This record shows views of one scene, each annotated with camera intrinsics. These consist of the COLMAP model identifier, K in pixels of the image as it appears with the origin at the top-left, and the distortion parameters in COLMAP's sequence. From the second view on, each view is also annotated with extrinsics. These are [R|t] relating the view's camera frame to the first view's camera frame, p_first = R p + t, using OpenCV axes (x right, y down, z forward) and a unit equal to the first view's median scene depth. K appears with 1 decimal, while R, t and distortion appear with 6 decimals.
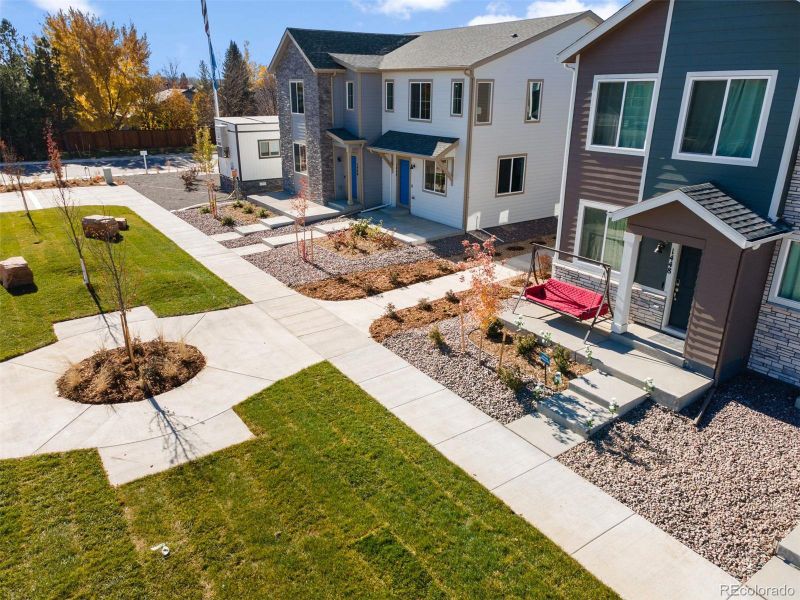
lens RADIAL K [[575.0, 0, 400.0], [0, 575.0, 300.0], [0, 0, 1]] dist [0.050672, 0.000599]
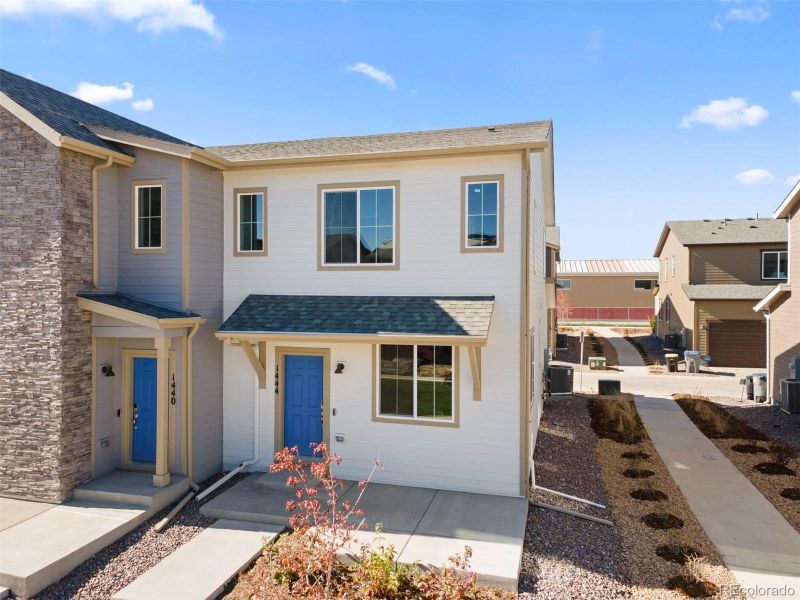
lens RADIAL K [[575.0, 0, 400.0], [0, 575.0, 300.0], [0, 0, 1]] dist [0.050672, 0.000599]
pose [[0.774765, -0.016917, 0.632023, -0.211904], [0.222813, 0.942815, -0.247898, -0.156831], [-0.591687, 0.332886, 0.734230, 0.617145]]
